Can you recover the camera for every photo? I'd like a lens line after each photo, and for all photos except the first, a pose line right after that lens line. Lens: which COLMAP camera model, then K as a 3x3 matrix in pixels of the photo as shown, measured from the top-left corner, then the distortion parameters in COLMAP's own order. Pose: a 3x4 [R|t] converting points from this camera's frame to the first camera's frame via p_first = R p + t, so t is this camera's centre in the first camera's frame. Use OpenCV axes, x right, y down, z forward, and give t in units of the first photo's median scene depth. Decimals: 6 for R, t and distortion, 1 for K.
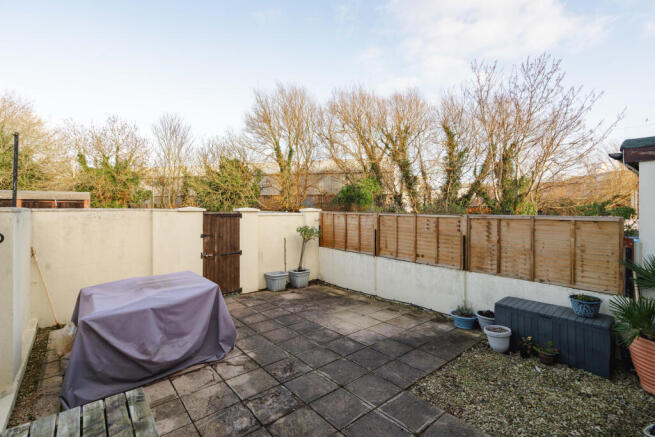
lens RADIAL K [[302.0, 0, 325.1], [0, 302.0, 213.7], [0, 0, 1]] dist [-0.000301, 0.001676]
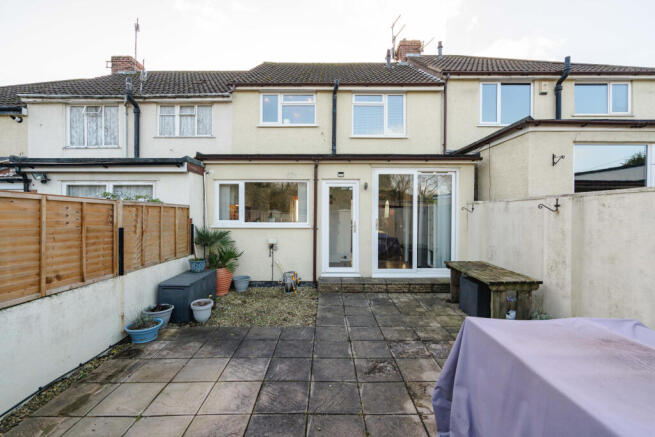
lens RADIAL K [[302.0, 0, 325.3], [0, 302.0, 216.0], [0, 0, 1]] dist [-0.000301, 0.001676]
pose [[-0.774390, -0.003321, 0.632700, -0.481230], [0.005852, 0.999906, 0.012410, 0.043418], [-0.632682, 0.013313, -0.774297, 1.513500]]
